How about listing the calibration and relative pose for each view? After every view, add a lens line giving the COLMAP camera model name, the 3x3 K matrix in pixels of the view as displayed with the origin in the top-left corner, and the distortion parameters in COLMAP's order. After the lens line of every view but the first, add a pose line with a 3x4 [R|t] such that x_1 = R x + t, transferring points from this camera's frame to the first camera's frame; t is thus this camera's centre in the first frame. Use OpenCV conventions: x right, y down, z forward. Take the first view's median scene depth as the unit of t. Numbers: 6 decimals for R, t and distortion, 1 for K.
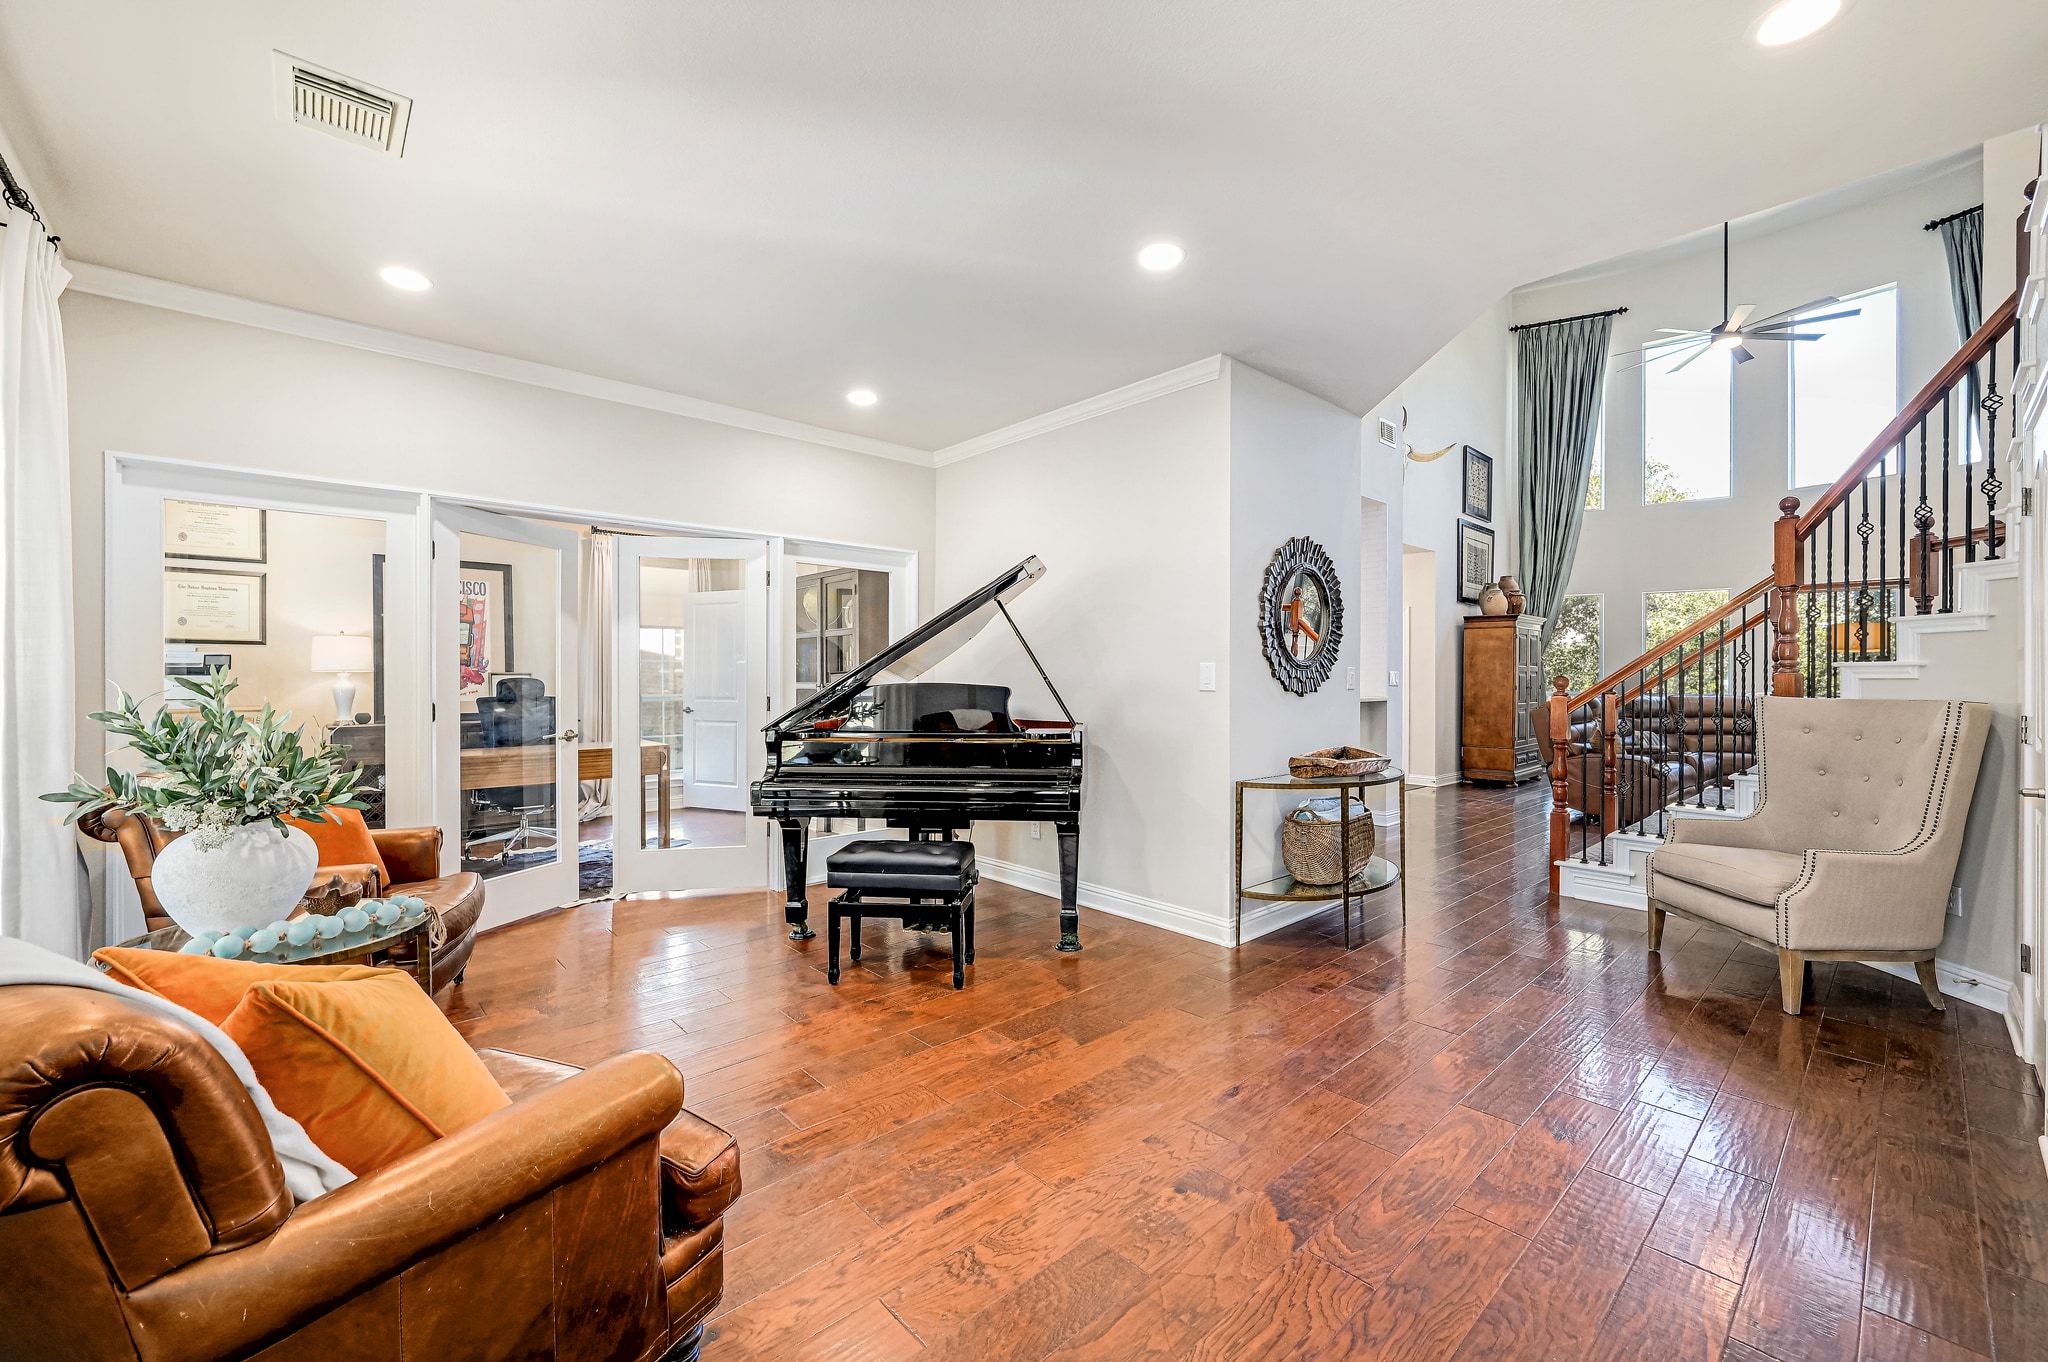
lens RADIAL K [[808.7, 0, 1024.9], [0, 808.7, 681.5], [0, 0, 1]] dist [-0.000496, -0.000208]
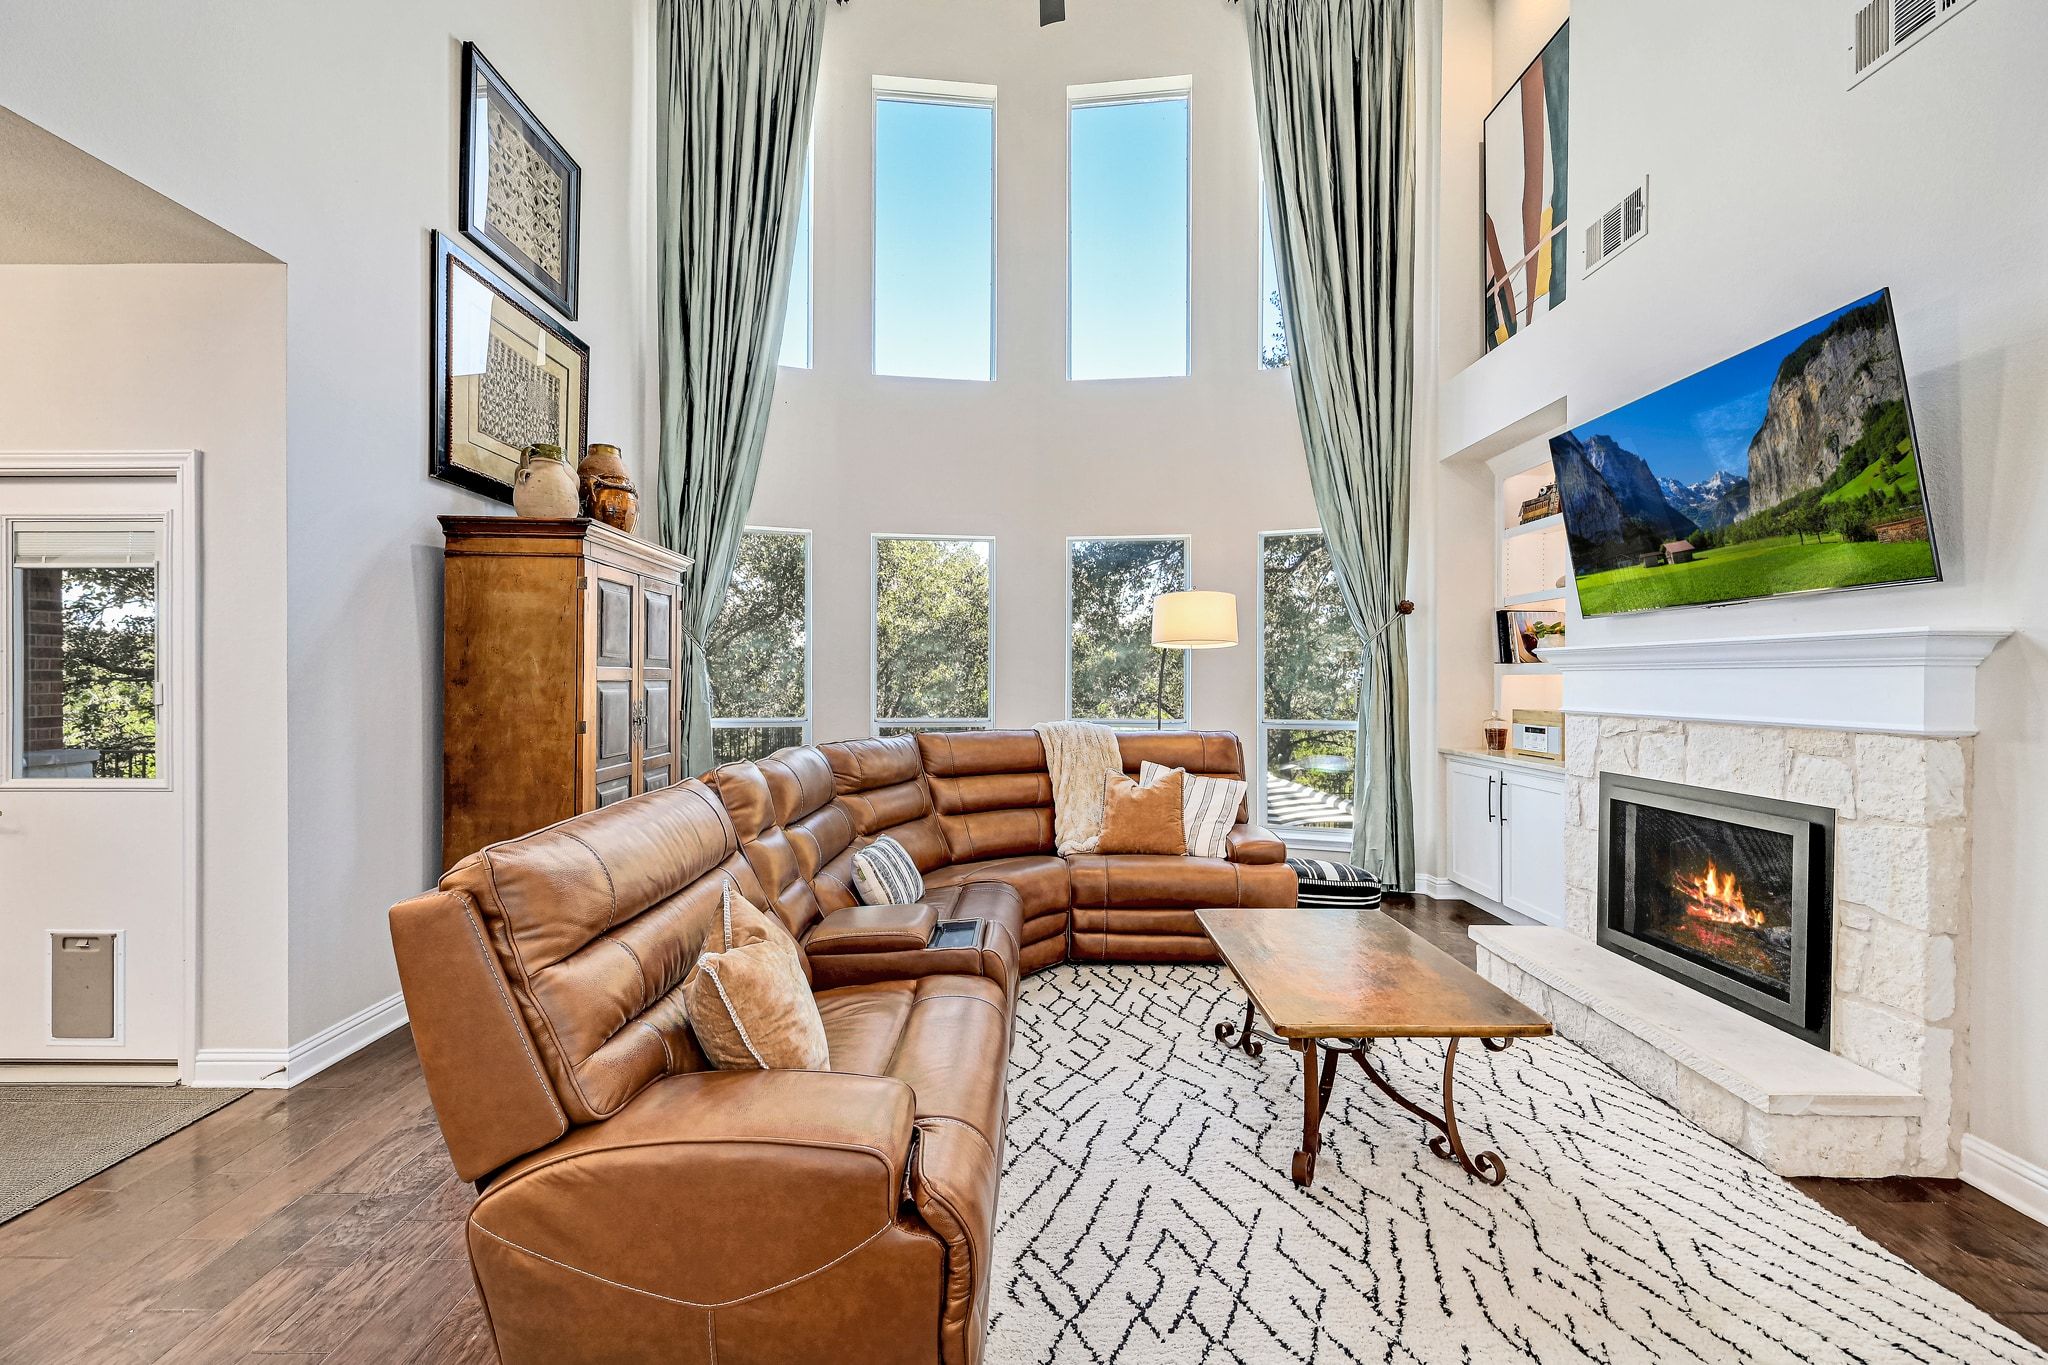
lens RADIAL K [[808.7, 0, 1023.4], [0, 808.7, 678.7], [0, 0, 1]] dist [-0.000496, -0.000208]
pose [[0.665443, 0.000848, 0.746448, 0.447212], [0.000058, 0.999999, -0.001187, -0.012469], [-0.746449, 0.000834, 0.665442, 0.588437]]
